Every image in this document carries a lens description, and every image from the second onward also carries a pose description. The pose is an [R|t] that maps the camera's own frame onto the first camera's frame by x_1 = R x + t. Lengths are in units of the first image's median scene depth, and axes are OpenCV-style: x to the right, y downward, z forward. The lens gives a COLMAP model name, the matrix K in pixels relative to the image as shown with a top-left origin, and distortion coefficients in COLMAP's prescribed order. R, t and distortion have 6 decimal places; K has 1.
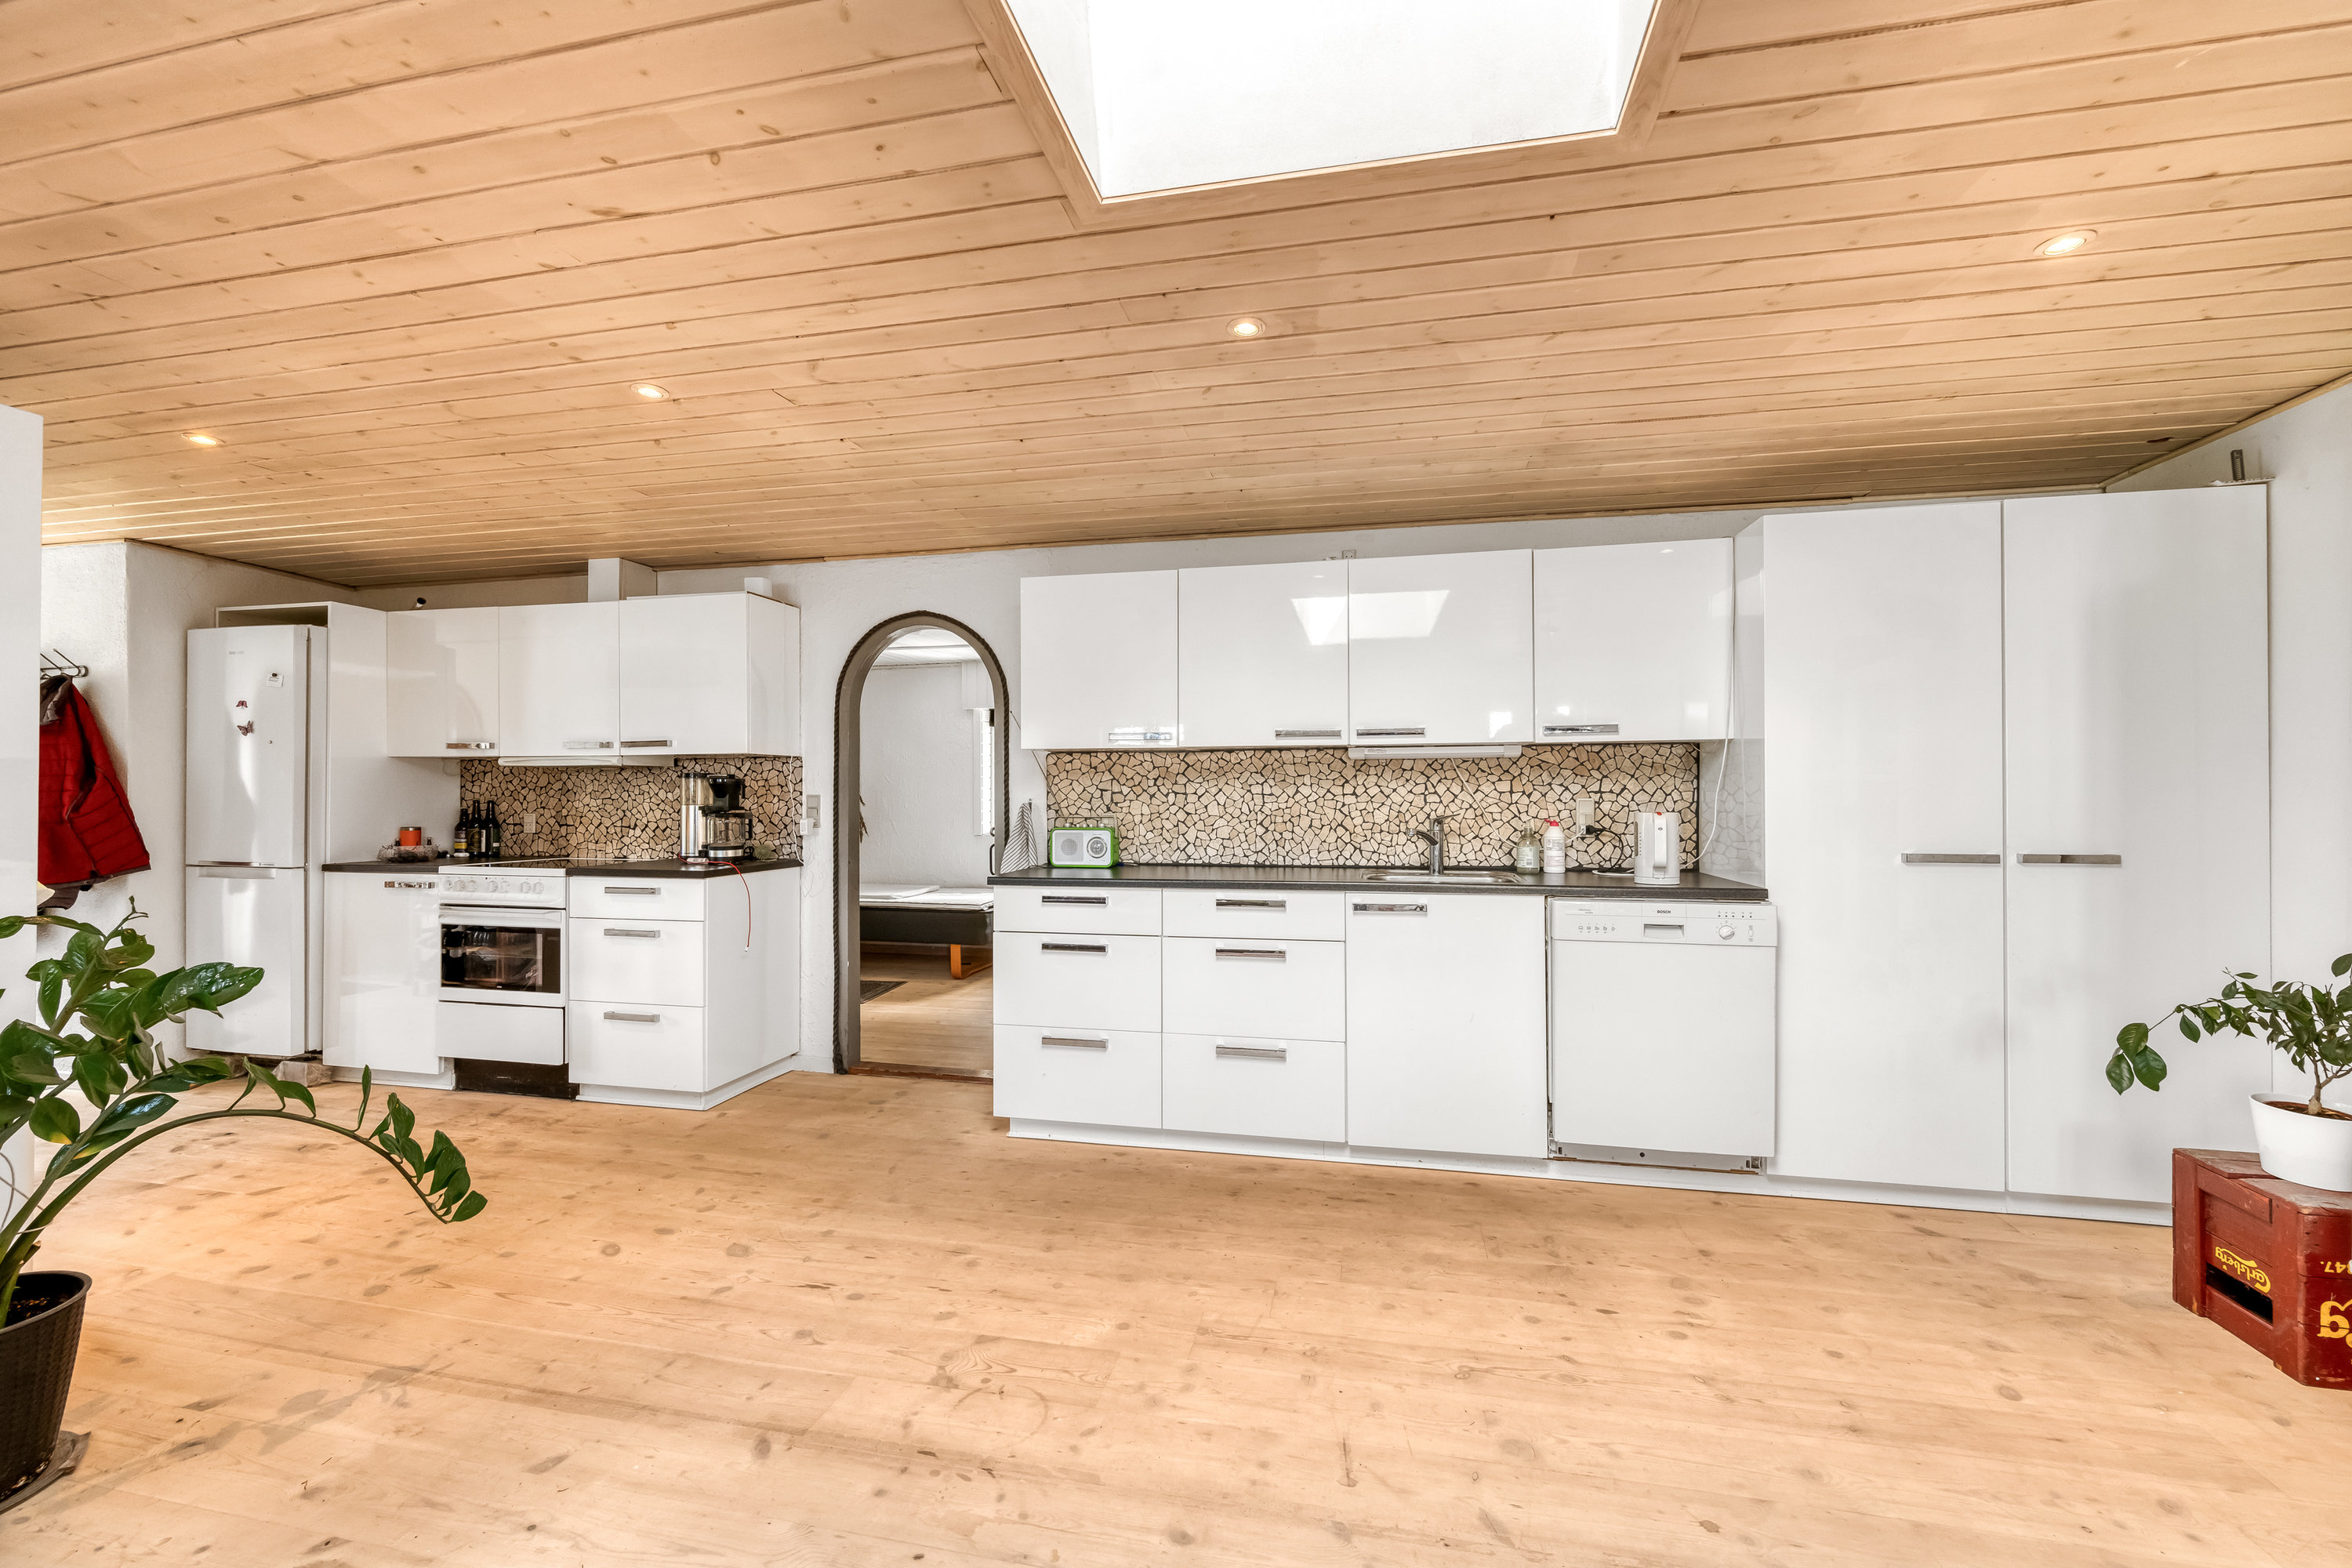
lens RADIAL K [[923.6, 0, 1185.7], [0, 923.6, 788.1], [0, 0, 1]] dist [0.000736, 0.000191]
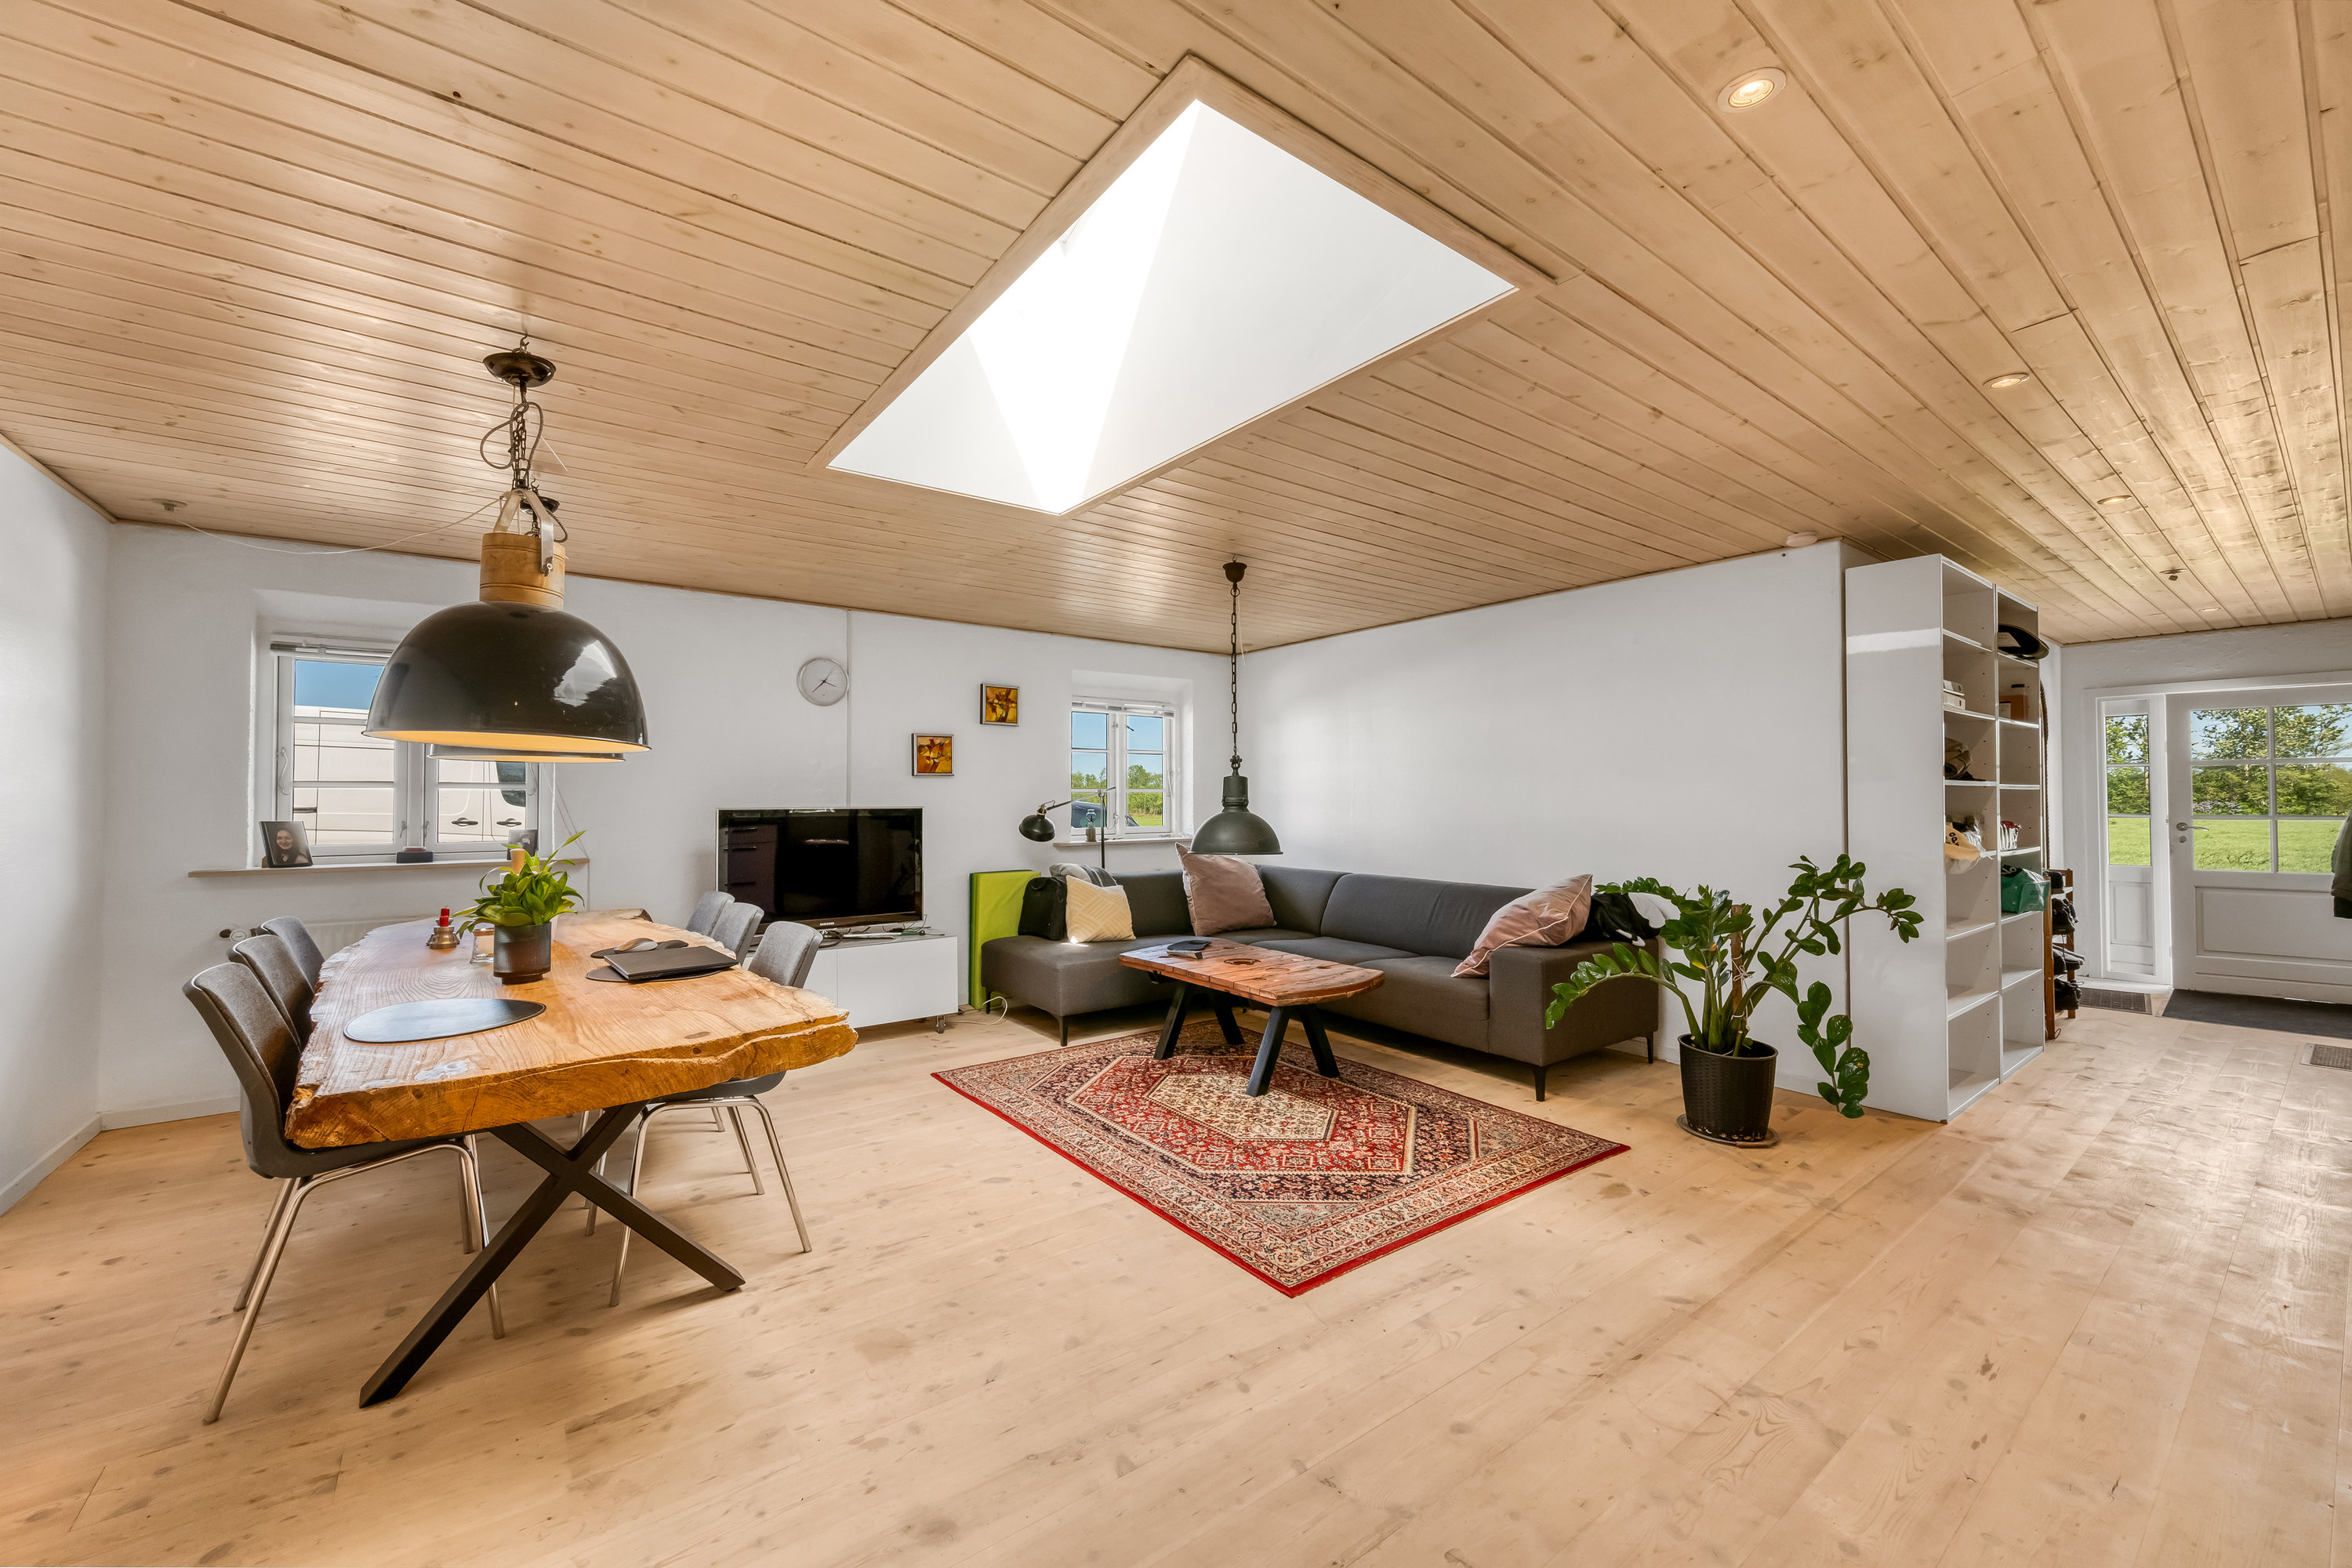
lens RADIAL K [[923.6, 0, 1182.9], [0, 923.6, 790.7], [0, 0, 1]] dist [0.000736, 0.000191]
pose [[-0.651506, -0.007125, -0.758610, 0.937874], [0.008495, 0.999825, -0.016687, 0.012989], [0.758596, -0.017316, -0.651332, 1.263663]]
